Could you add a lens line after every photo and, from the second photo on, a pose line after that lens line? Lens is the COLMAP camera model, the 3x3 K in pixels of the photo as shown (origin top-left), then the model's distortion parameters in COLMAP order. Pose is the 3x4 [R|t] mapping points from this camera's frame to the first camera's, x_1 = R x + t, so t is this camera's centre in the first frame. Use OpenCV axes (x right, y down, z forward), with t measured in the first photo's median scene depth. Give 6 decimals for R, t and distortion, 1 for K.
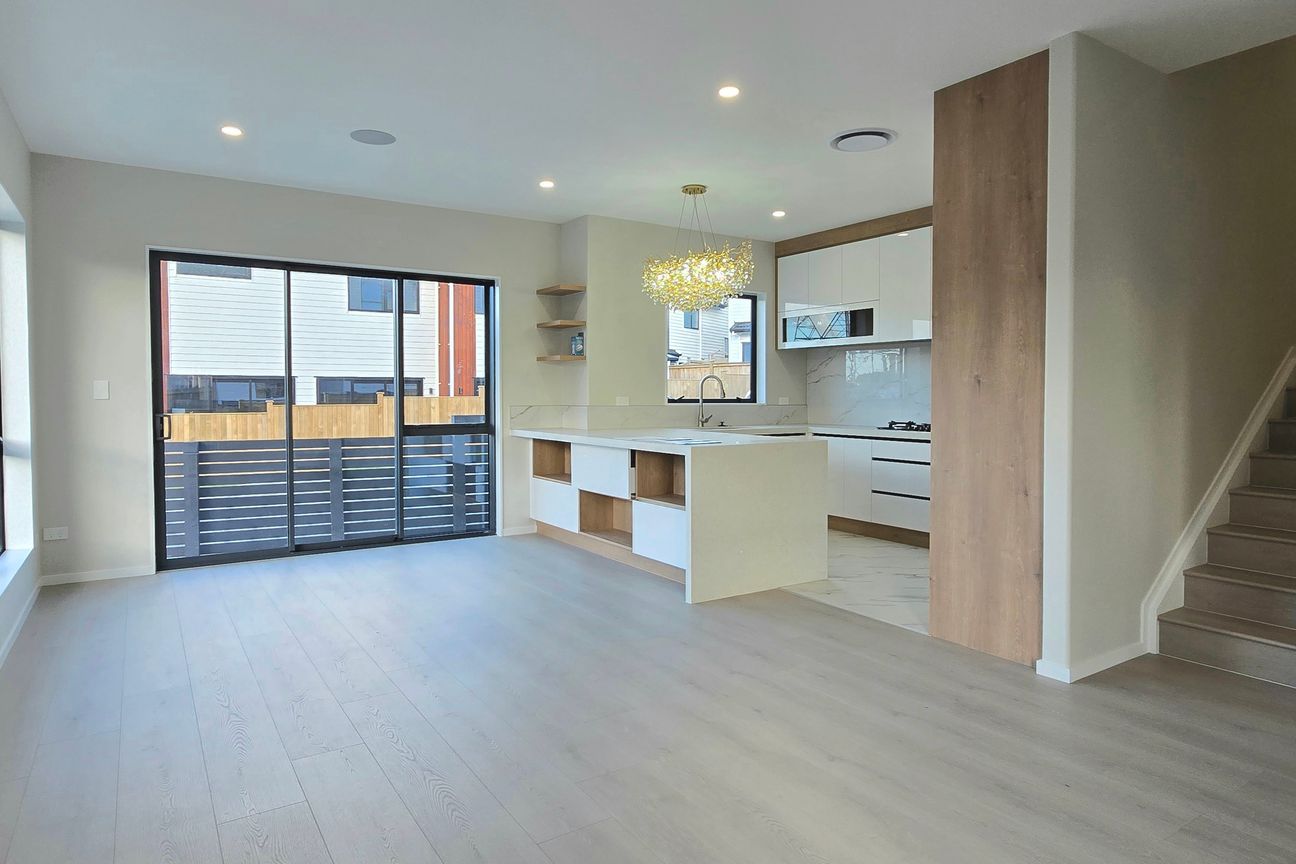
lens RADIAL K [[770.4, 0, 632.0], [0, 770.4, 412.1], [0, 0, 1]] dist [0.000269, 0.001100]
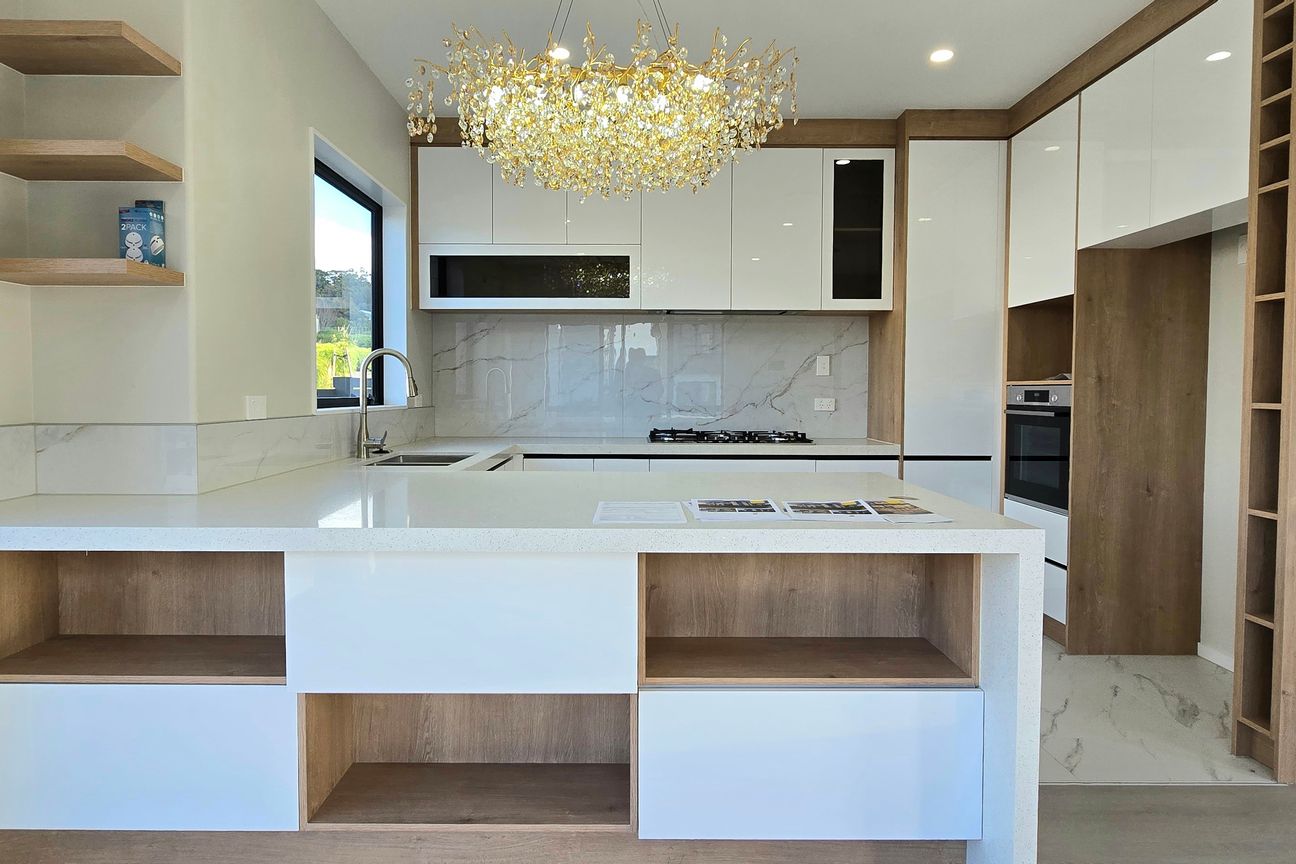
lens RADIAL K [[770.4, 0, 632.0], [0, 770.4, 412.1], [0, 0, 1]] dist [0.000269, 0.001100]
pose [[0.537839, -0.023113, 0.842731, -0.214298], [0.017140, 0.999717, 0.016479, -0.013162], [-0.842873, 0.005582, 0.538083, 0.593975]]
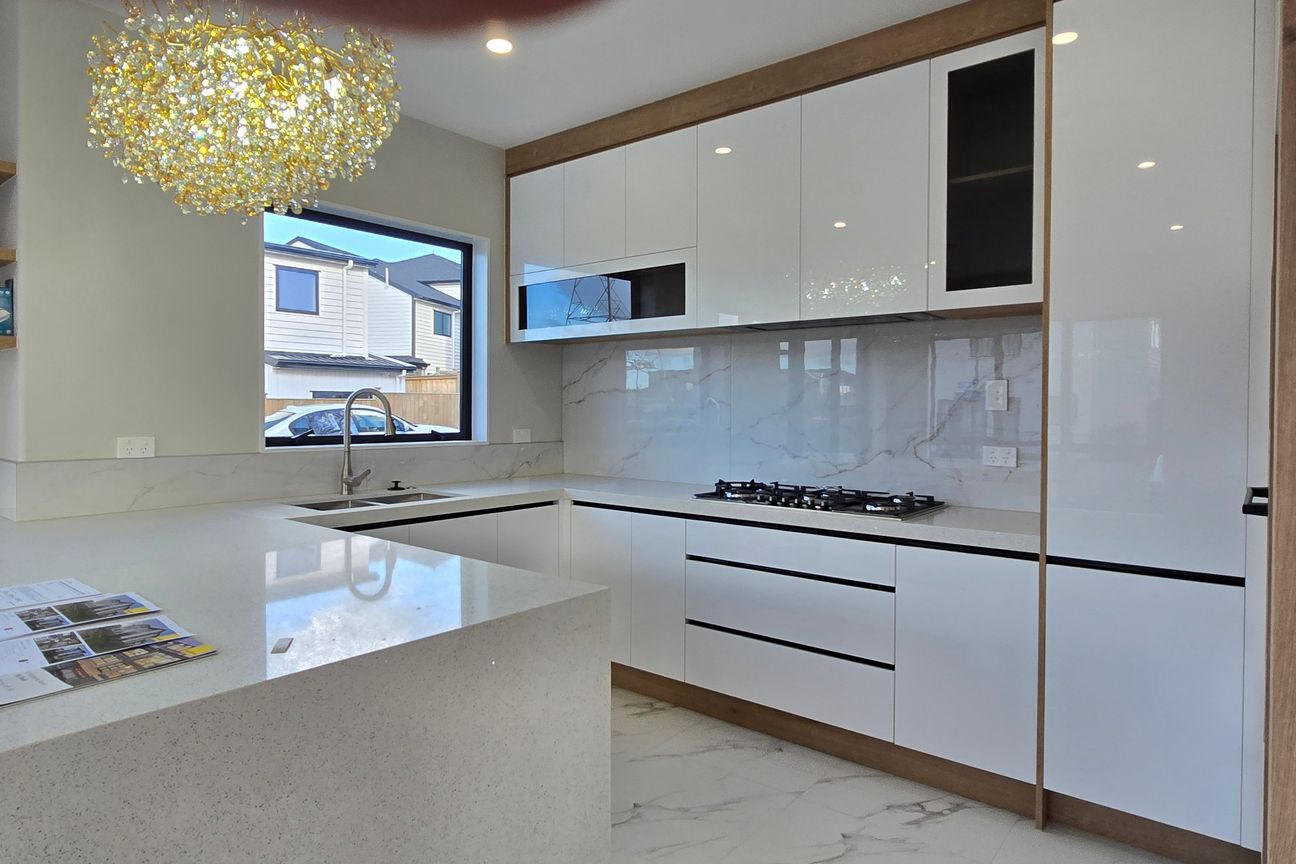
lens RADIAL K [[770.4, 0, 632.0], [0, 770.4, 412.1], [0, 0, 1]] dist [0.000269, 0.001100]
pose [[0.954292, 0.003155, 0.298860, 0.113281], [0.002101, 0.999849, -0.017264, -0.023211], [-0.298869, 0.017103, 0.954141, 0.471996]]
